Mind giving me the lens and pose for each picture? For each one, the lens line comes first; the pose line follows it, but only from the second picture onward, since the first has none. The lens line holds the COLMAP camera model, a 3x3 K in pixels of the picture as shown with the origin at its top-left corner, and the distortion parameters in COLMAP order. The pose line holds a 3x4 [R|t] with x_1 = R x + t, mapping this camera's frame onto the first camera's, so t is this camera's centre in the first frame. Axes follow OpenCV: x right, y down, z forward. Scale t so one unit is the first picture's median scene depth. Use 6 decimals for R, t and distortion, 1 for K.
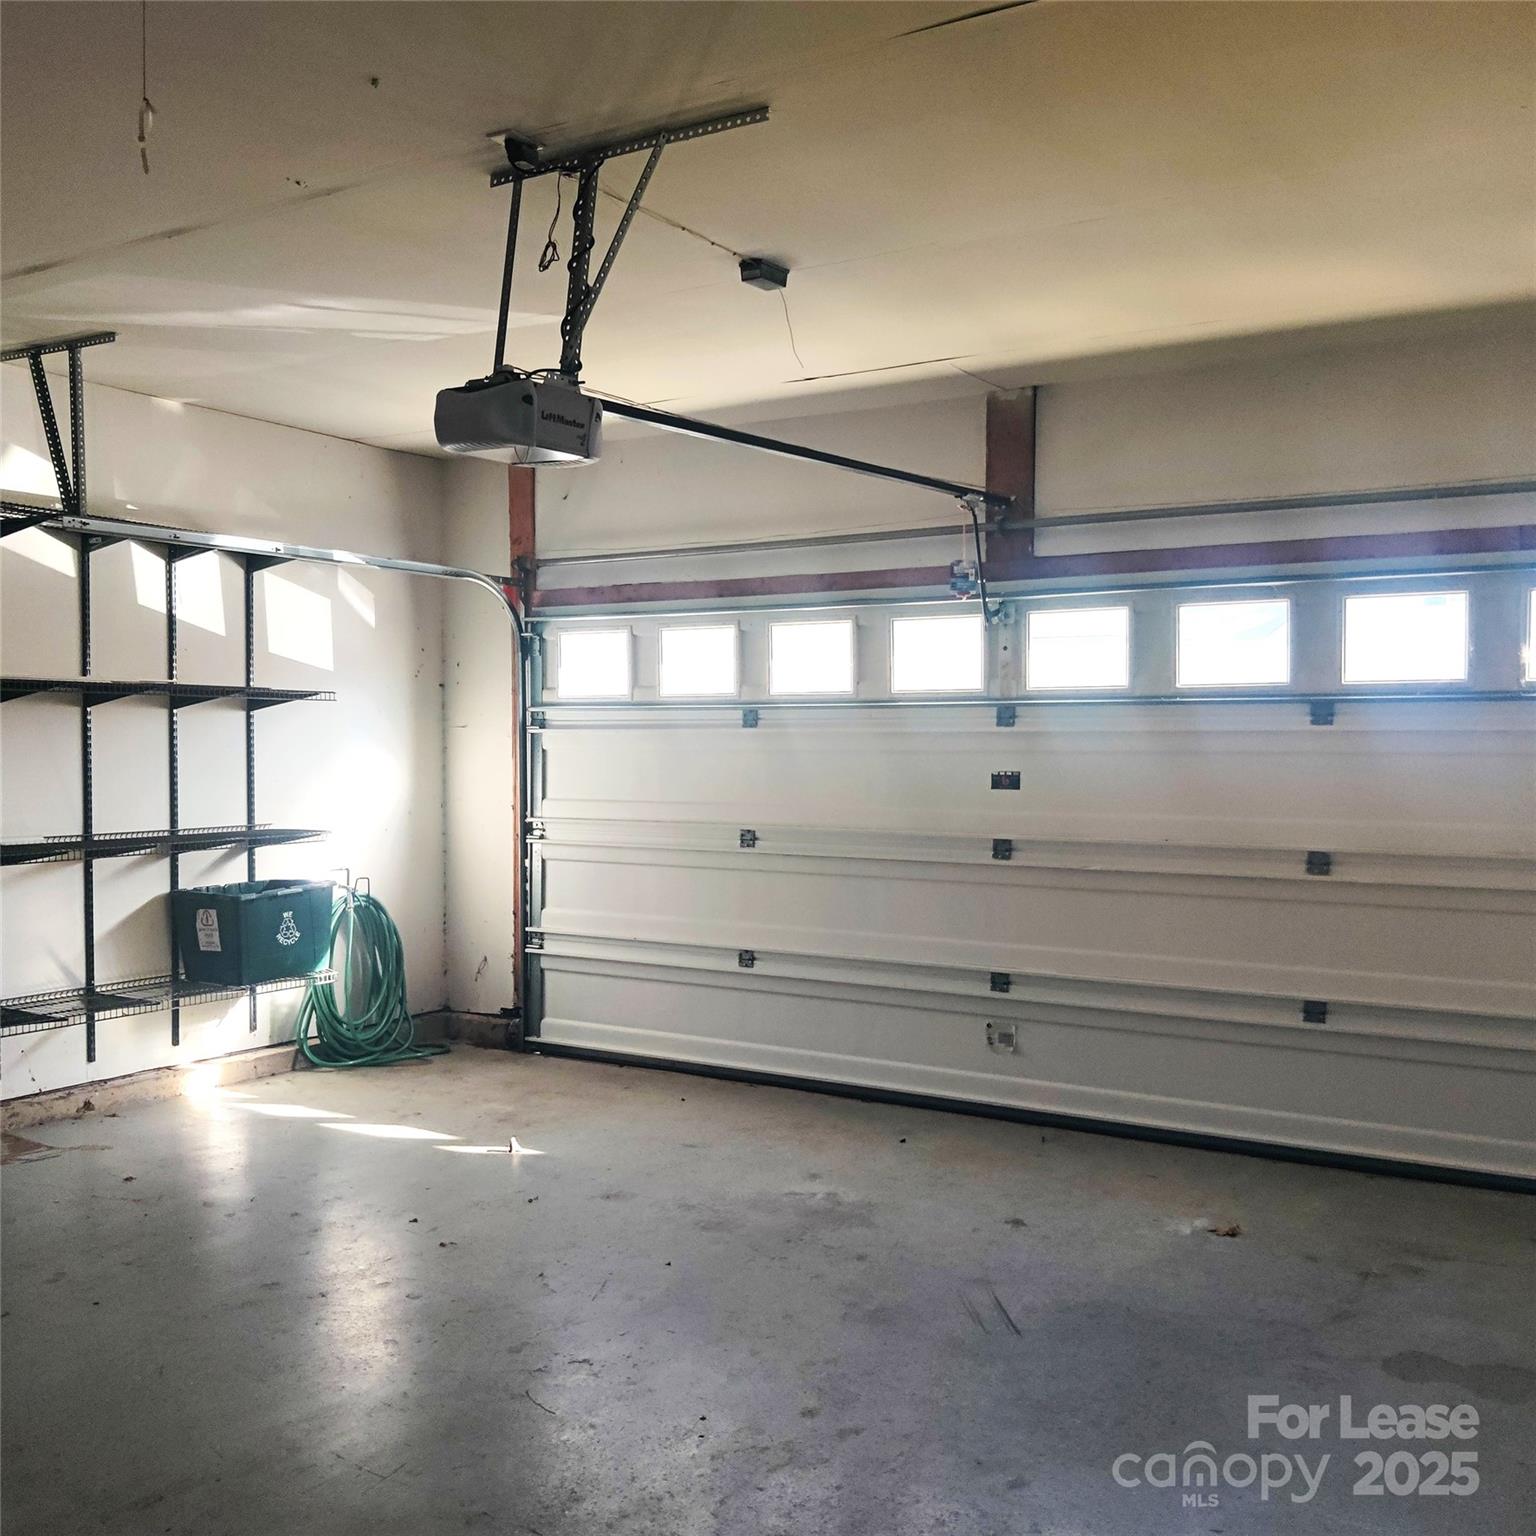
lens RADIAL K [[1540.8, 0, 768.0], [0, 1540.8, 768.0], [0, 0, 1]] dist [0.002219, 0.002011]
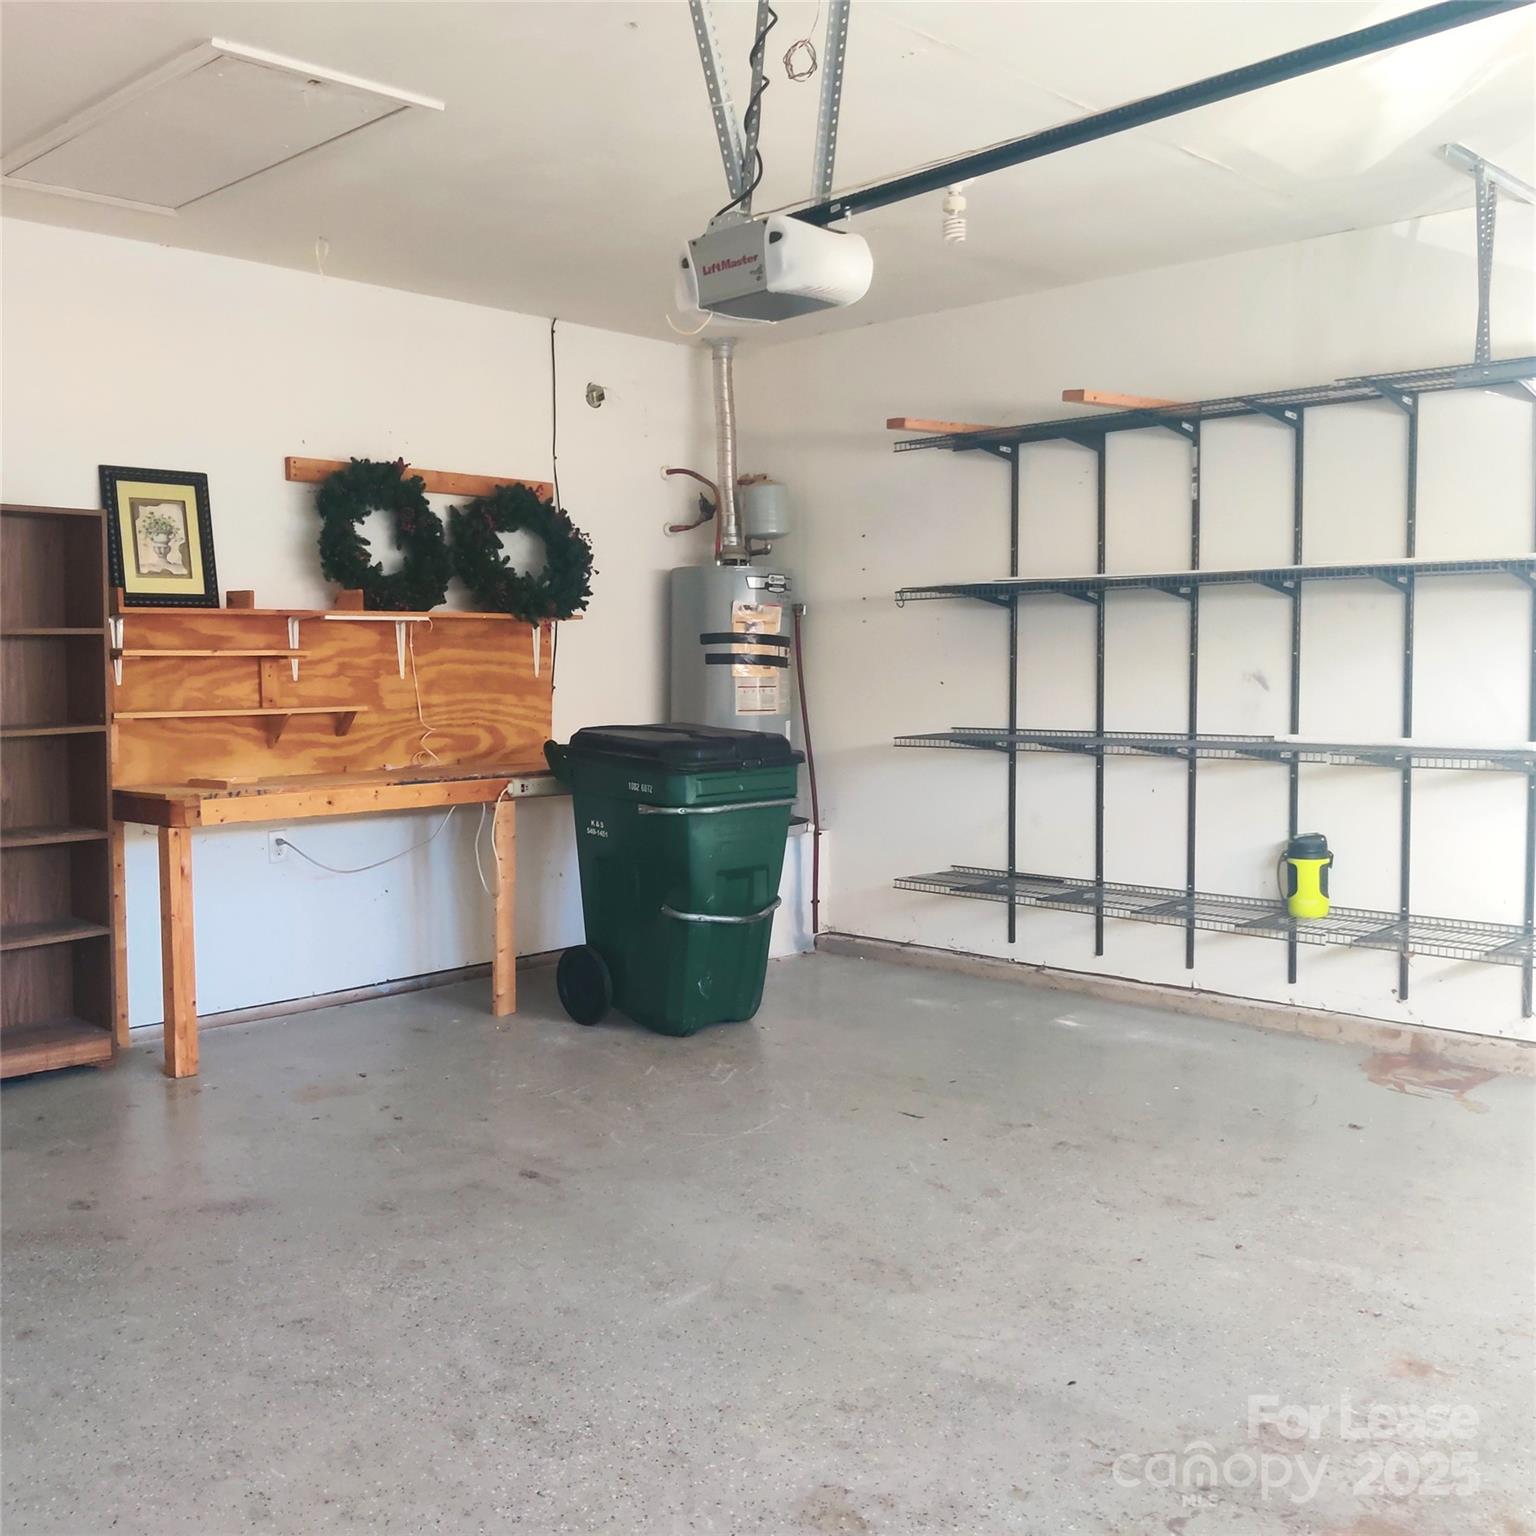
lens RADIAL K [[1540.8, 0, 768.0], [0, 1540.8, 768.0], [0, 0, 1]] dist [0.002219, 0.002011]
pose [[-0.203704, 0.054997, -0.977486, 0.655778], [-0.021751, 0.997920, 0.060680, 0.010368], [0.978791, 0.033623, -0.202084, 1.054231]]
